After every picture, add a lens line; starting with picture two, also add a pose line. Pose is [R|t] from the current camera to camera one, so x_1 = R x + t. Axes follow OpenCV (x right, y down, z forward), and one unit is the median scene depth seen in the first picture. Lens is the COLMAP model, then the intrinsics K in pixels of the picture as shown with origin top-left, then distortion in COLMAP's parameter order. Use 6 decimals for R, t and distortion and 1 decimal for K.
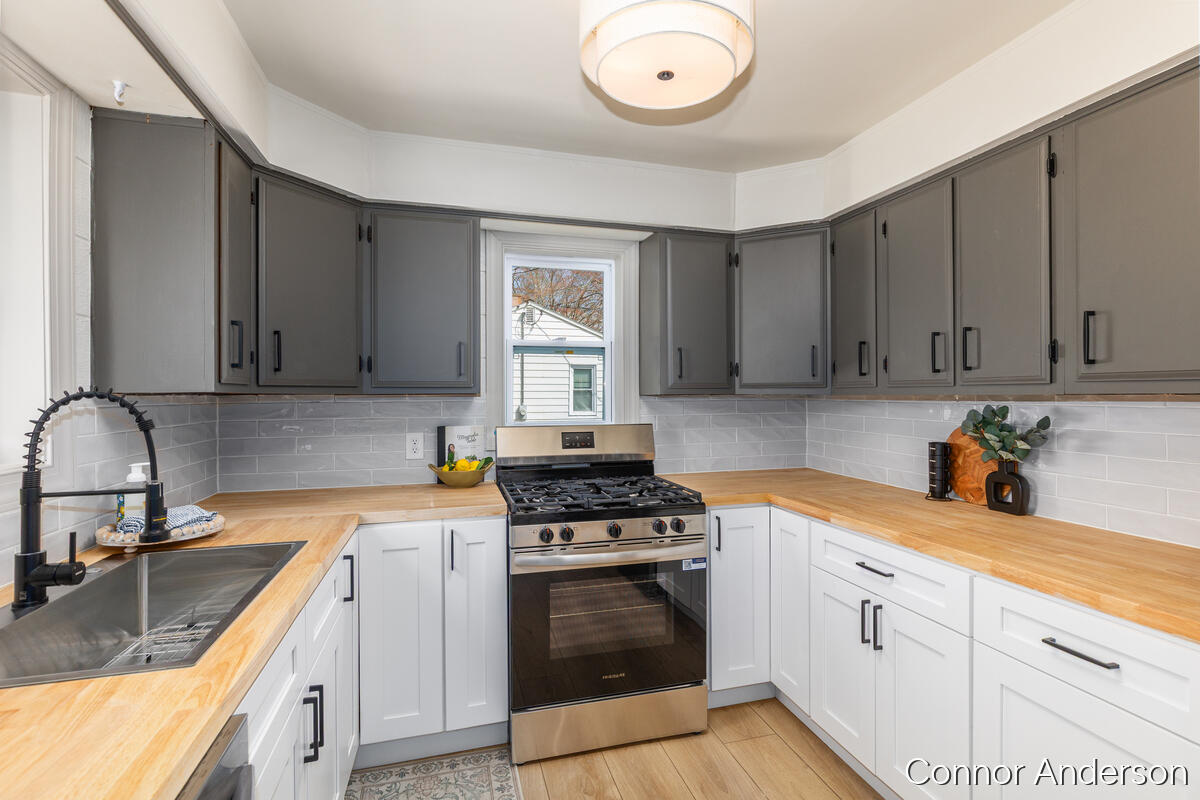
lens RADIAL K [[581.7, 0, 610.9], [0, 581.7, 394.0], [0, 0, 1]] dist [-0.017898, 0.004318]
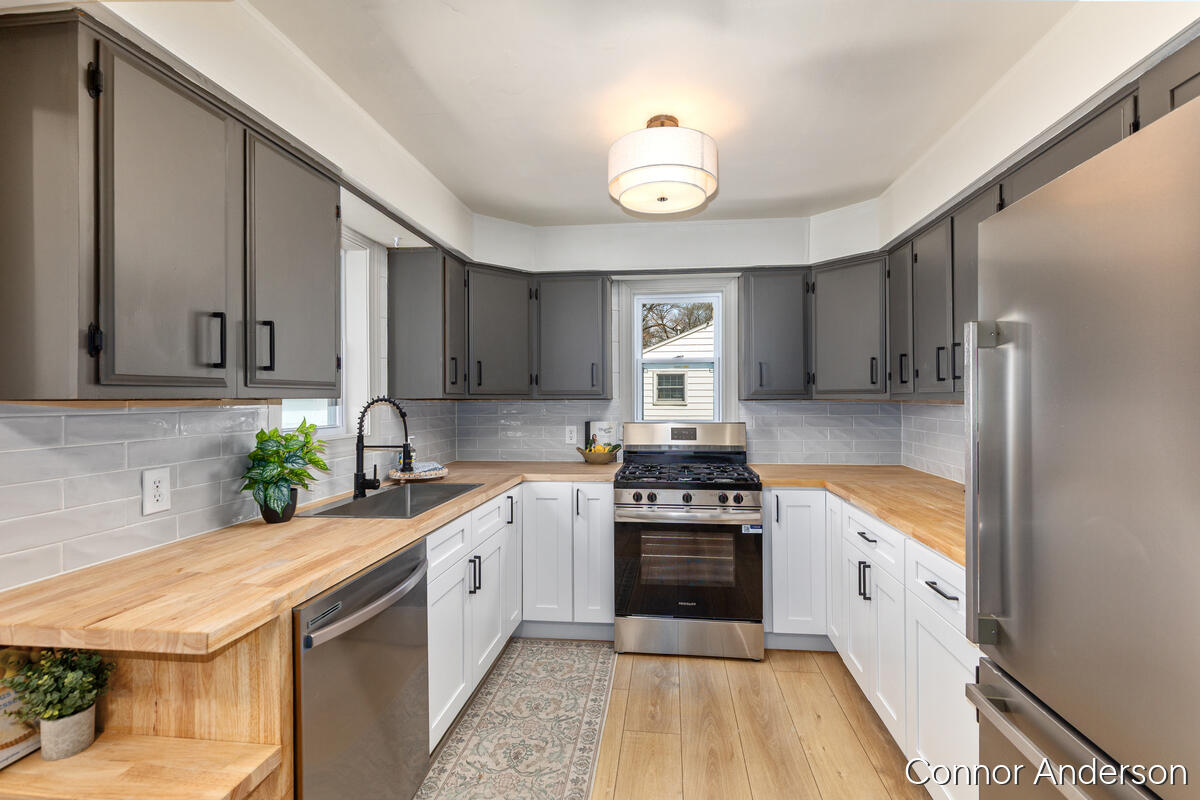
lens RADIAL K [[551.0, 0, 600.8], [0, 551.0, 396.4], [0, 0, 1]] dist [0.003635, 0.000928]
pose [[0.919576, -0.002129, -0.392907, 0.329754], [0.001036, 0.999995, -0.002995, -0.002609], [0.392911, 0.002347, 0.919573, -0.286120]]
